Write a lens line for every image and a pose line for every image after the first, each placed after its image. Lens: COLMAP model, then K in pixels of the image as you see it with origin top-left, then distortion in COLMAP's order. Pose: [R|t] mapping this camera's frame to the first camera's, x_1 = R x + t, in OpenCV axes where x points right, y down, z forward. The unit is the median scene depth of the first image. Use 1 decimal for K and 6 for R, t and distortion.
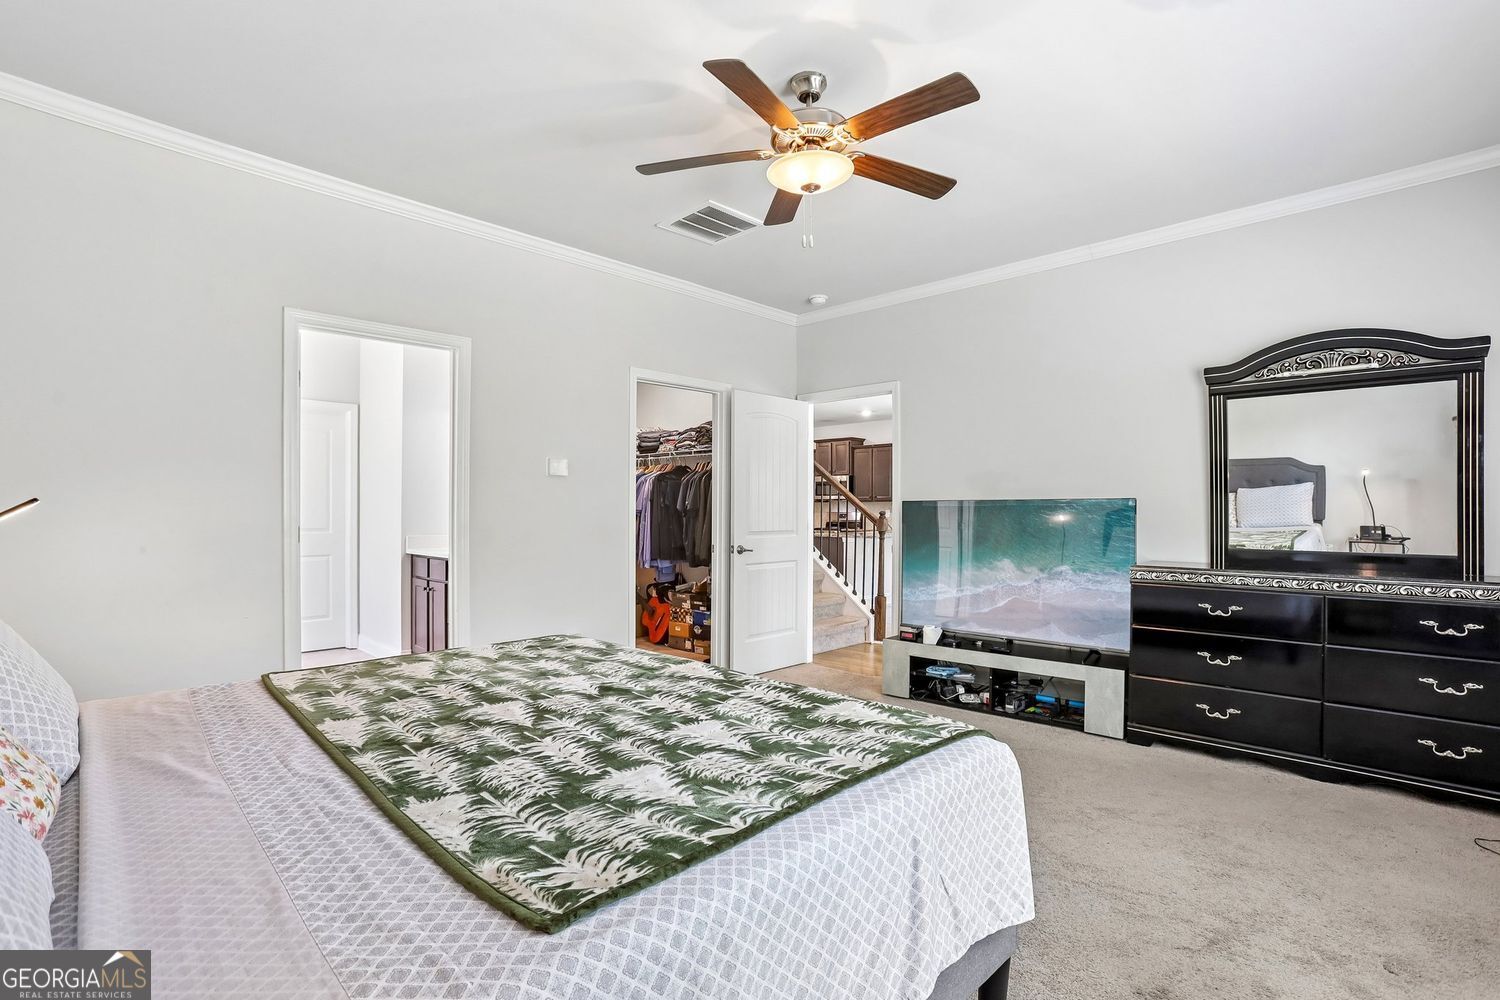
lens RADIAL K [[714.6, 0, 748.4], [0, 714.6, 510.6], [0, 0, 1]] dist [-0.035670, -0.000181]
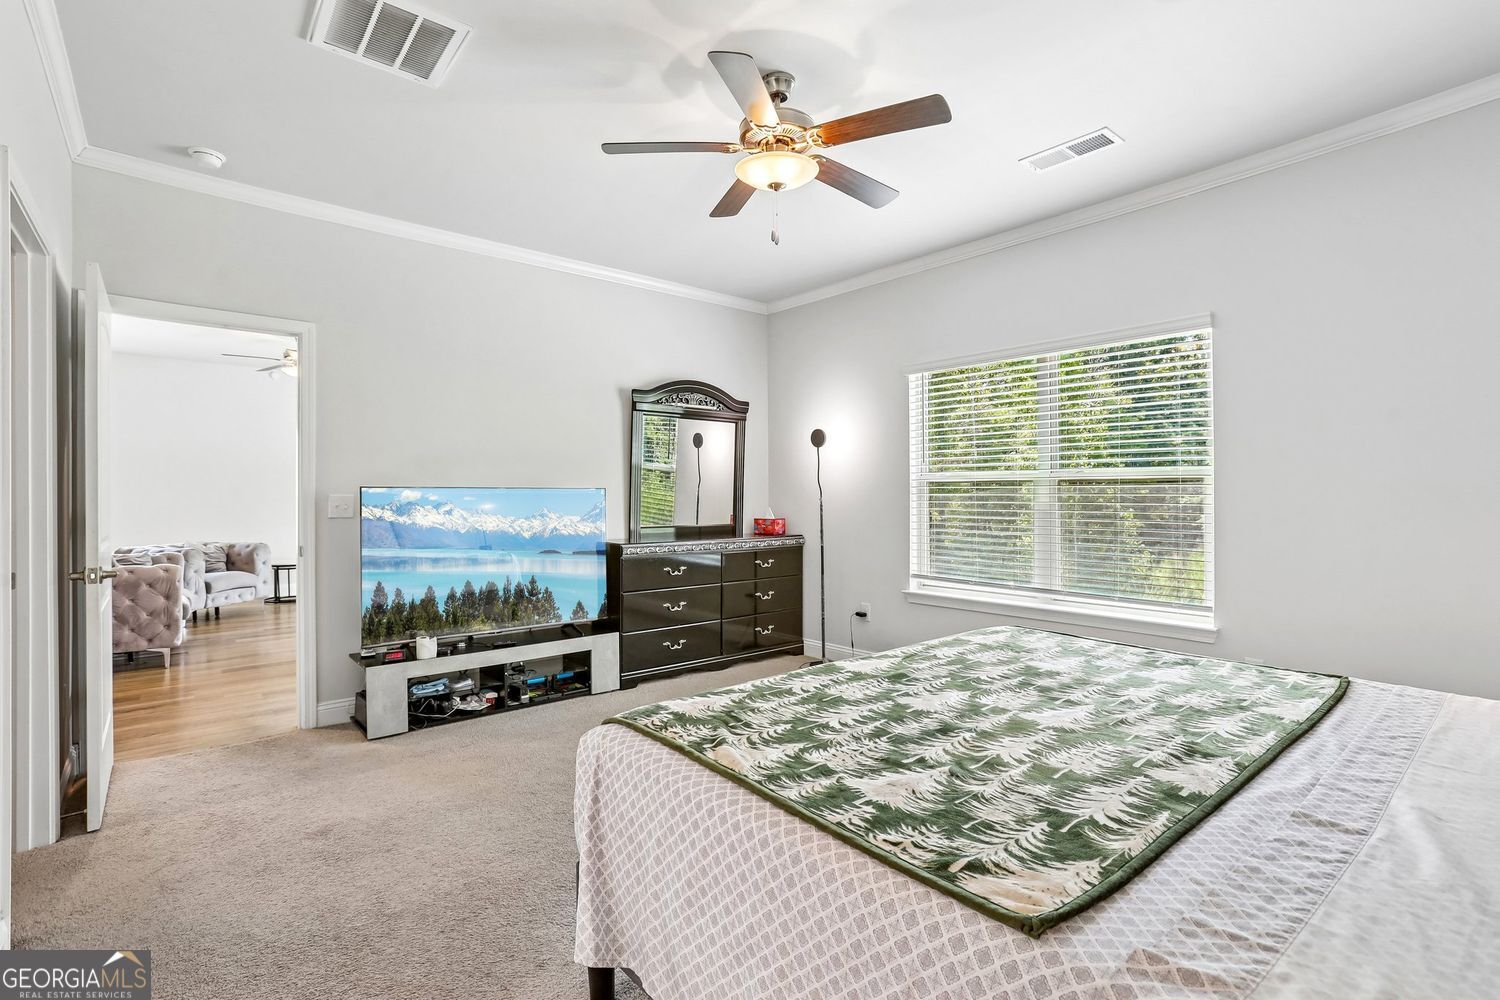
lens RADIAL K [[711.2, 0, 771.2], [0, 711.2, 503.5], [0, 0, 1]] dist [-0.001841, 0.000121]
pose [[0.099092, -0.010347, 0.995024, -0.782745], [-0.003995, 0.999934, 0.010796, -0.008076], [-0.995070, -0.005045, 0.099044, 0.750252]]
